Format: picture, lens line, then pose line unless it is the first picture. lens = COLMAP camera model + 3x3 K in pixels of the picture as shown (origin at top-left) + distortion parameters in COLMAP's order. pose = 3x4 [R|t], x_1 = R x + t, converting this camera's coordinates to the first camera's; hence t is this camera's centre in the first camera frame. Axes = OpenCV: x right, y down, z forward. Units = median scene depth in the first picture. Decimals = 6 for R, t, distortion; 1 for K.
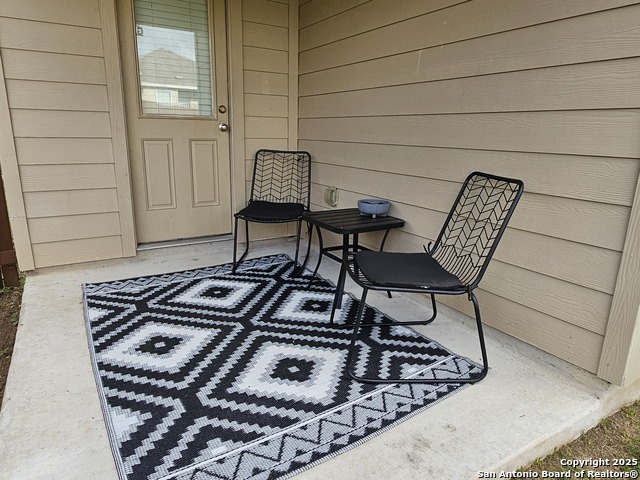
lens RADIAL K [[420.7, 0, 316.2], [0, 420.7, 237.7], [0, 0, 1]] dist [-0.001237, 0.003164]
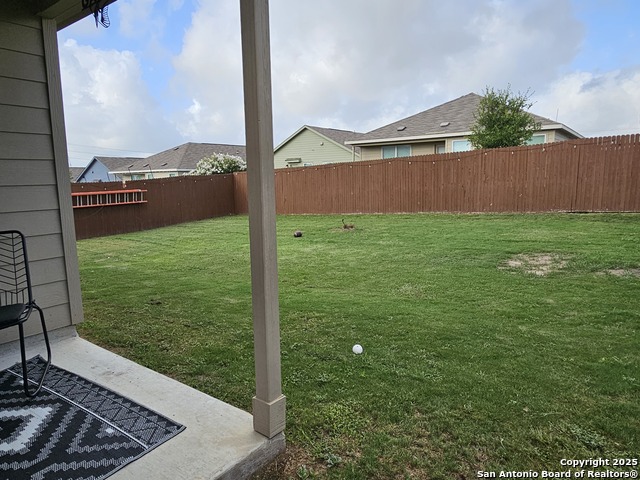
lens RADIAL K [[420.7, 0, 316.2], [0, 420.7, 237.7], [0, 0, 1]] dist [-0.001237, 0.003164]
pose [[-0.379872, -0.143101, 0.913903, -1.051853], [0.240610, 0.938670, 0.246991, -0.175066], [-0.893199, 0.313720, -0.322143, 0.395532]]
